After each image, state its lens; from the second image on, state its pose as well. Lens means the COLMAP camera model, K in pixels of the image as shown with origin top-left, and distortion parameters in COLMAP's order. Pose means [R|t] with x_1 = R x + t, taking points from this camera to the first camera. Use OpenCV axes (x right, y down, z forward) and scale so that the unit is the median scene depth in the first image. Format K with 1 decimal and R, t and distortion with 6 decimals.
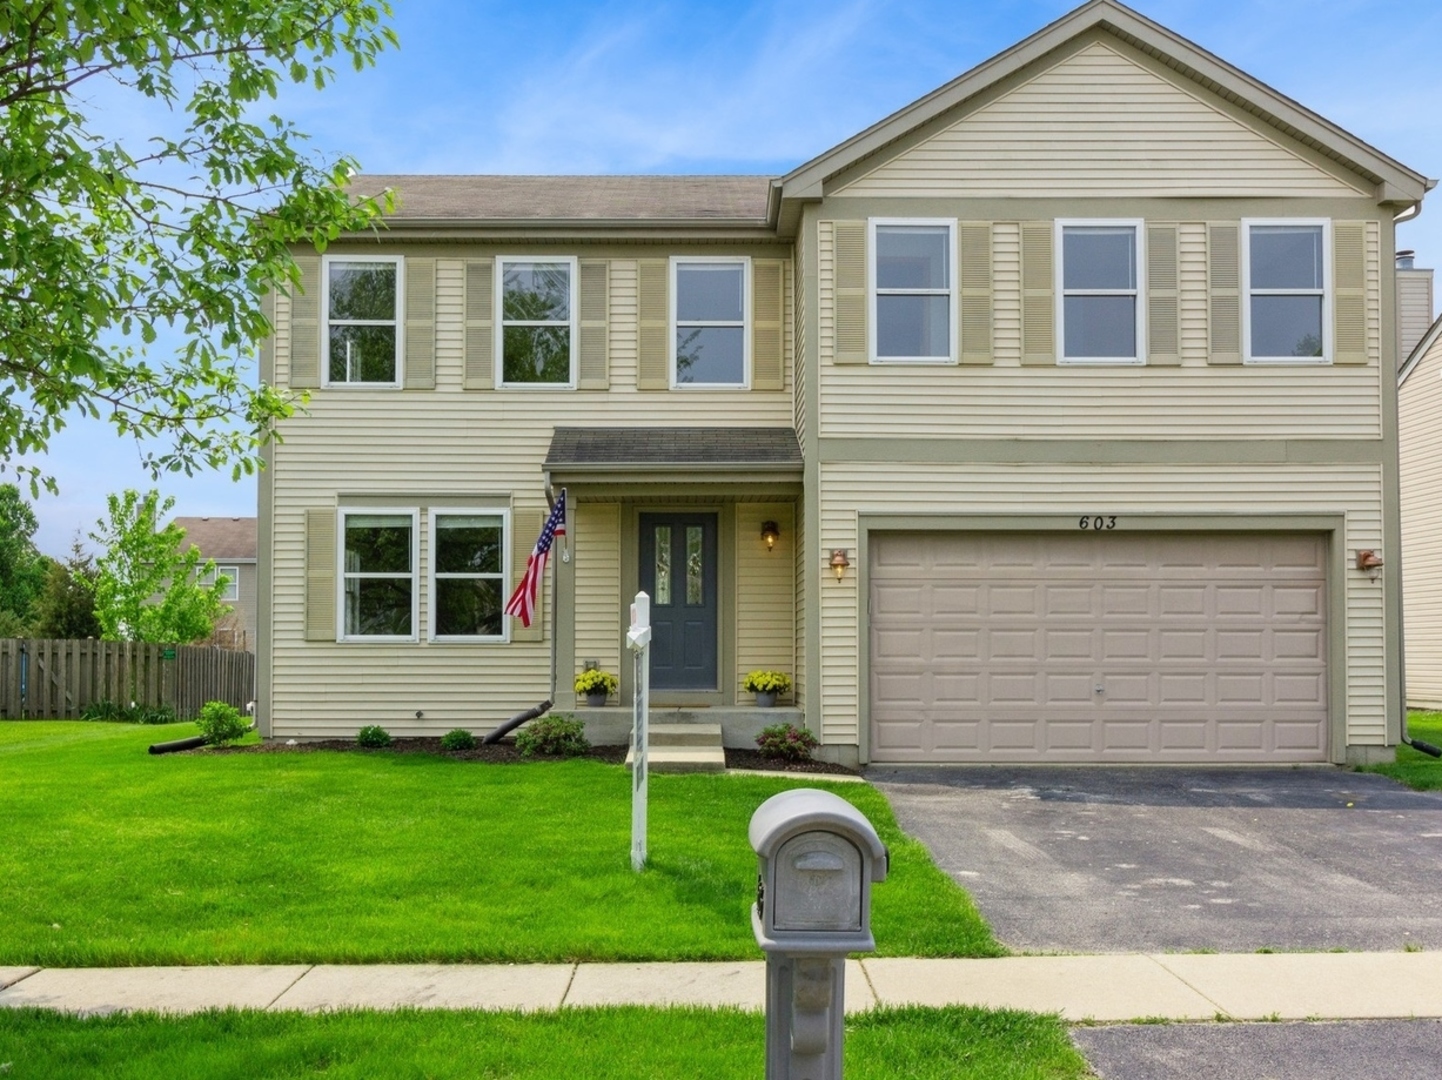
lens RADIAL K [[1167.5, 0, 721.6], [0, 1167.5, 541.4], [0, 0, 1]] dist [-0.002581, -0.001093]
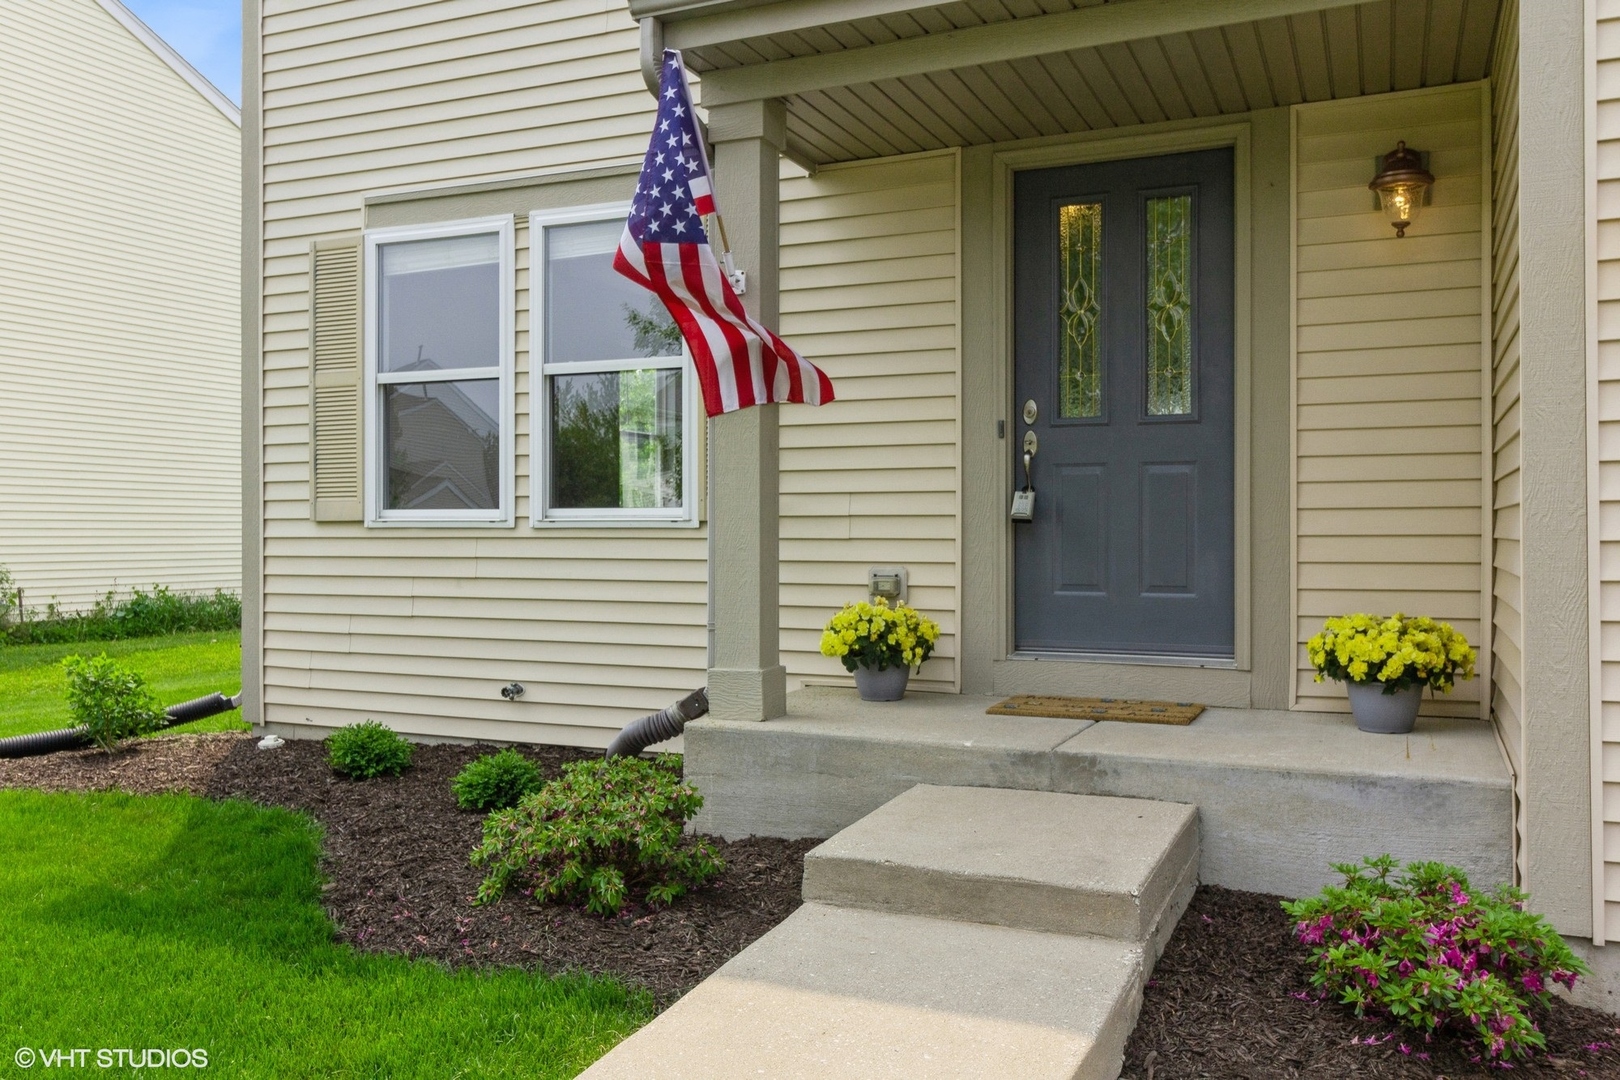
lens RADIAL K [[1324.3, 0, 806.0], [0, 1324.3, 523.5], [0, 0, 1]] dist [0.002572, -0.001631]
pose [[0.908807, -0.002470, -0.417210, 0.045078], [0.041219, 0.995622, 0.083891, 0.049420], [0.415176, -0.093438, 0.904930, 0.605264]]
